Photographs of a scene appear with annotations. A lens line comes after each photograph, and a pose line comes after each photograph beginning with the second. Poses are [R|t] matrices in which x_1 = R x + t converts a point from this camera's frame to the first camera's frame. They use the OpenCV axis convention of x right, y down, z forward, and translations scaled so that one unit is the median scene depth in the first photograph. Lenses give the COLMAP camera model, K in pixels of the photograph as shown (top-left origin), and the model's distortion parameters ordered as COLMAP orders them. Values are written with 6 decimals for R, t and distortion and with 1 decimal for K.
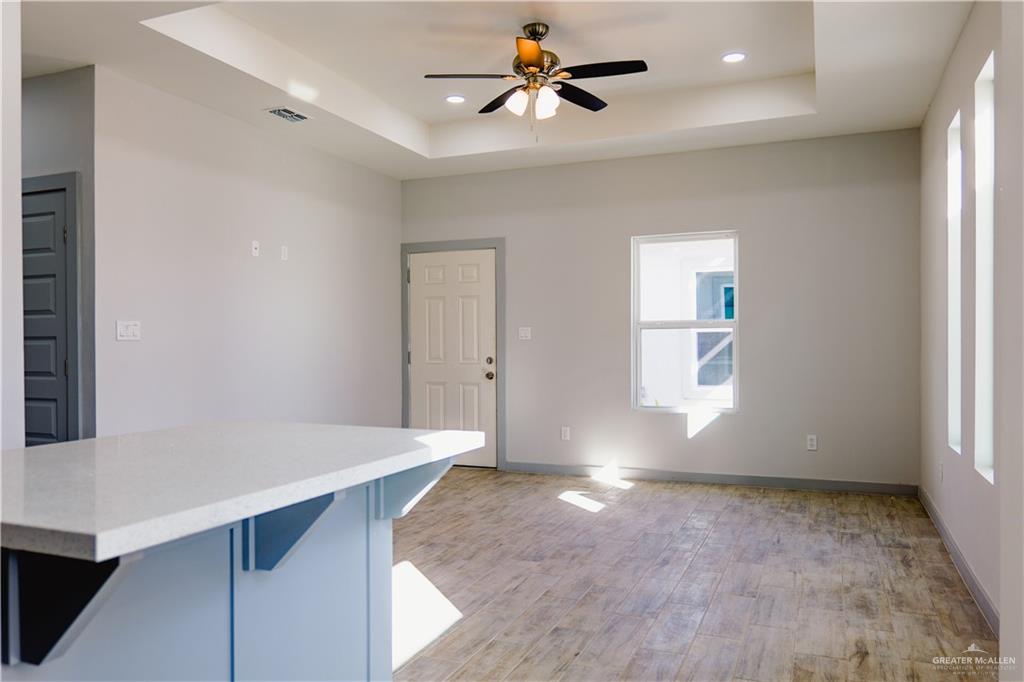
lens RADIAL K [[755.5, 0, 515.2], [0, 755.5, 350.9], [0, 0, 1]] dist [-0.003623, -0.004138]
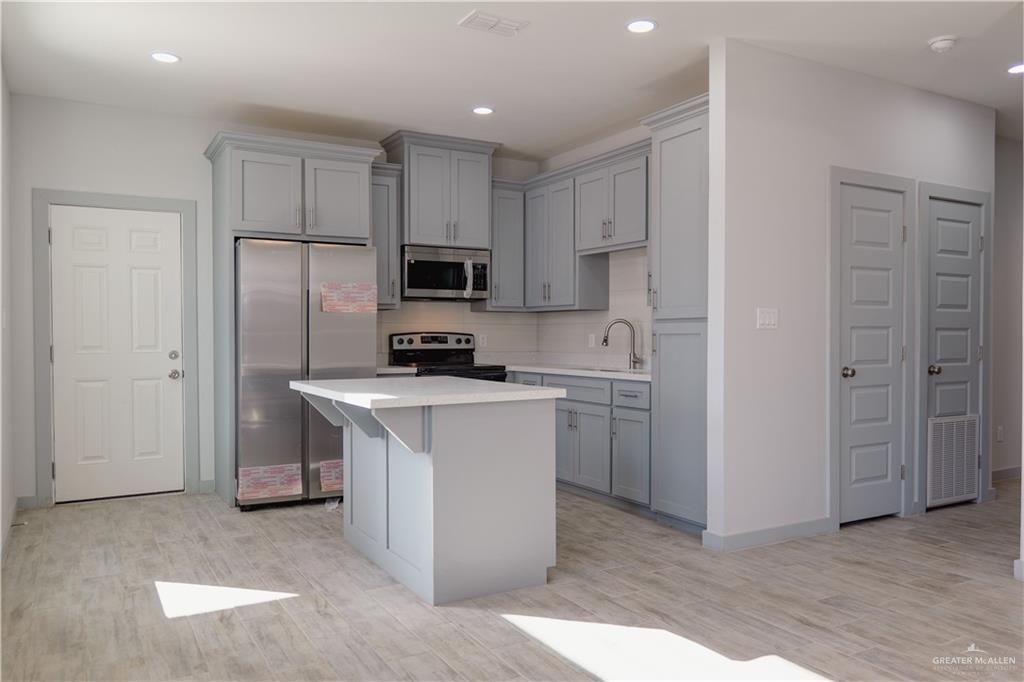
lens RADIAL K [[755.5, 0, 515.2], [0, 755.5, 350.9], [0, 0, 1]] dist [-0.003623, -0.004138]
pose [[-0.605898, 0.021226, -0.795259, 0.541624], [-0.006932, 0.999465, 0.031958, -0.016740], [0.795512, 0.024876, -0.605427, 1.241678]]
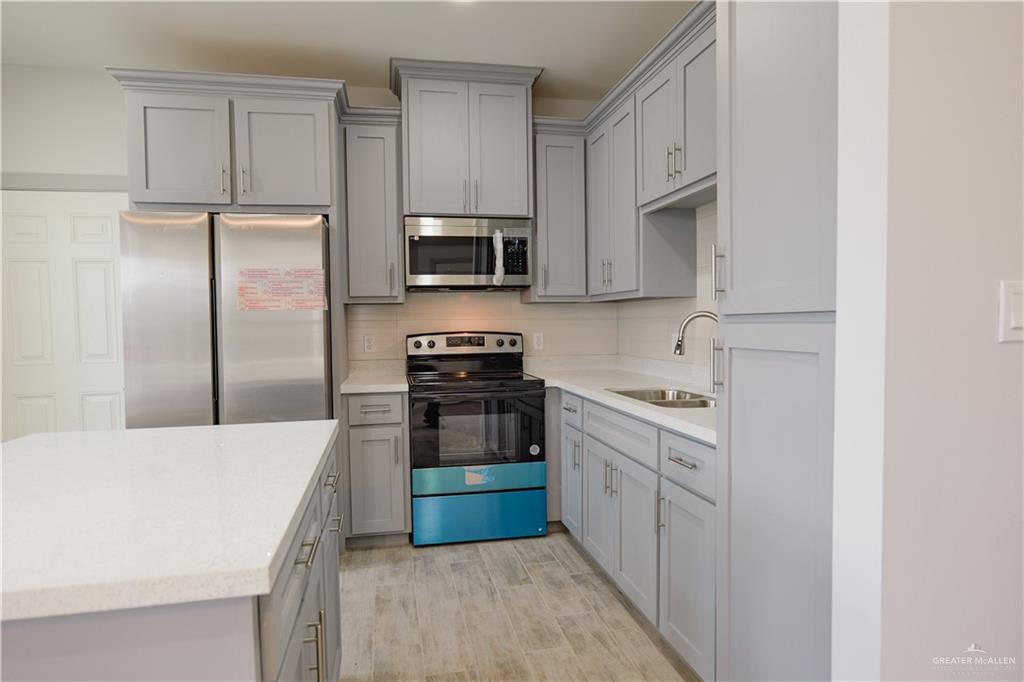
lens RADIAL K [[598.1, 0, 511.5], [0, 598.1, 344.6], [0, 0, 1]] dist [-0.020019, 0.000825]
pose [[-0.825695, 0.036976, -0.562904, -0.216095], [0.010673, 0.998695, 0.049946, -0.032201], [0.564016, 0.035233, -0.825012, 0.948576]]
